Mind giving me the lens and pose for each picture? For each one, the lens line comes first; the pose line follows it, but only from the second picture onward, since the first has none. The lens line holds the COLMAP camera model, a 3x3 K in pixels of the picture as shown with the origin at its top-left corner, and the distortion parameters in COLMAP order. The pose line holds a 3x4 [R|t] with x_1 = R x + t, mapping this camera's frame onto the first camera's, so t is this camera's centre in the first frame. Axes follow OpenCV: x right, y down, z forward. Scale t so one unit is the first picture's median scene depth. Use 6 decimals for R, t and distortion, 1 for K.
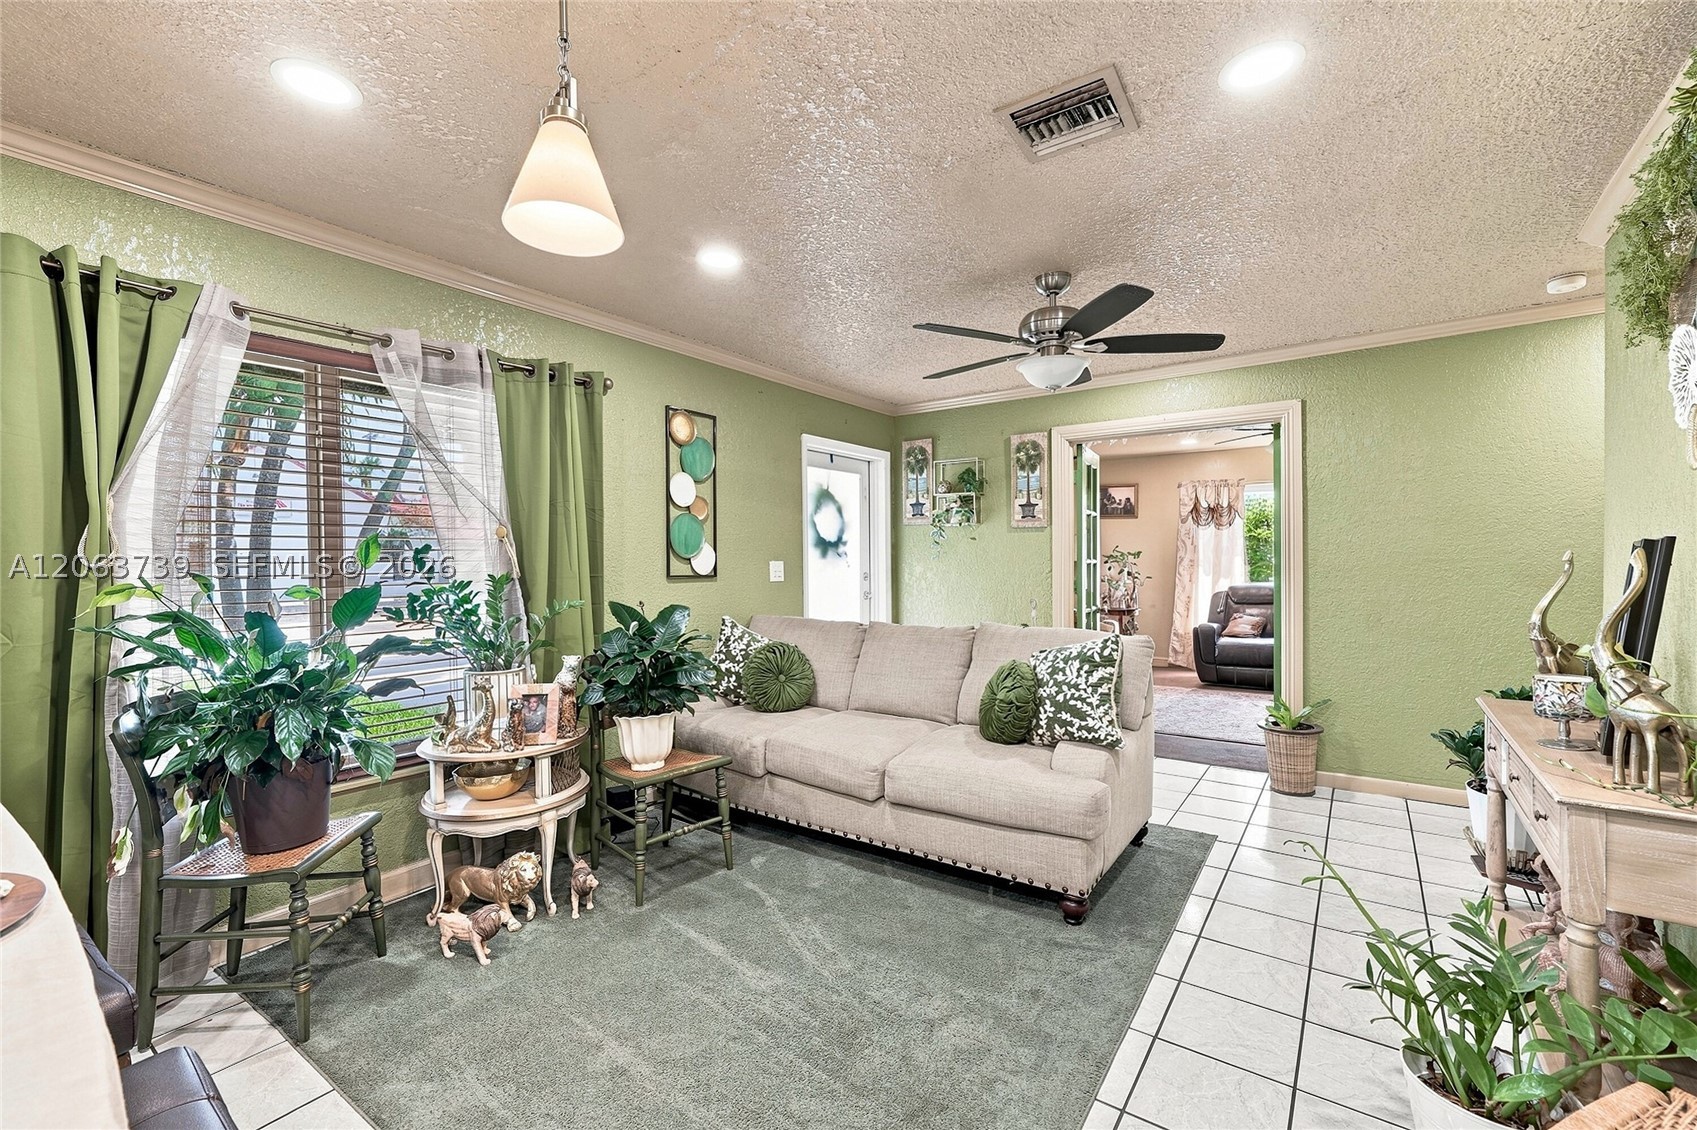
lens RADIAL K [[707.5, 0, 849.3], [0, 707.5, 568.8], [0, 0, 1]] dist [-0.001063, -0.000001]
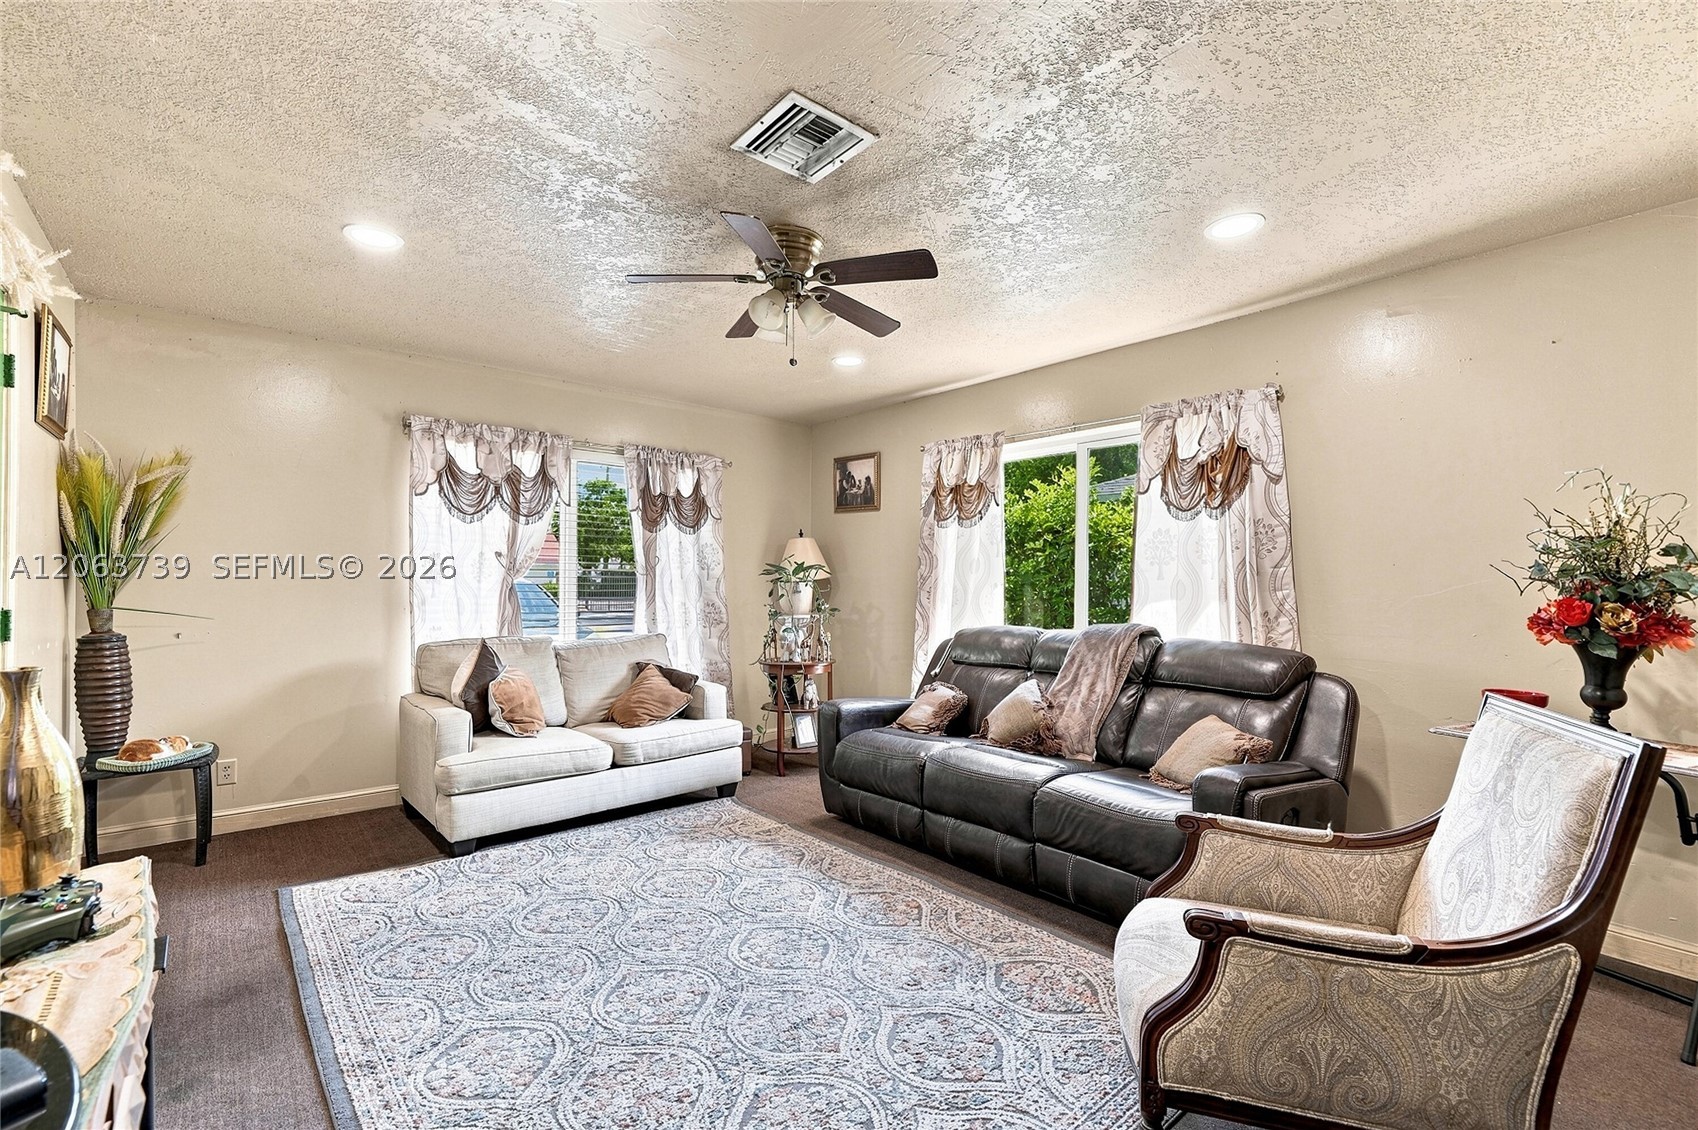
lens RADIAL K [[729.4, 0, 859.8], [0, 729.4, 594.9], [0, 0, 1]] dist [-0.000667, -0.000418]
pose [[0.978051, 0.018951, -0.207503, 0.639116], [-0.017862, 0.999815, 0.007123, -0.005388], [0.207600, -0.003260, 0.978208, 0.483074]]
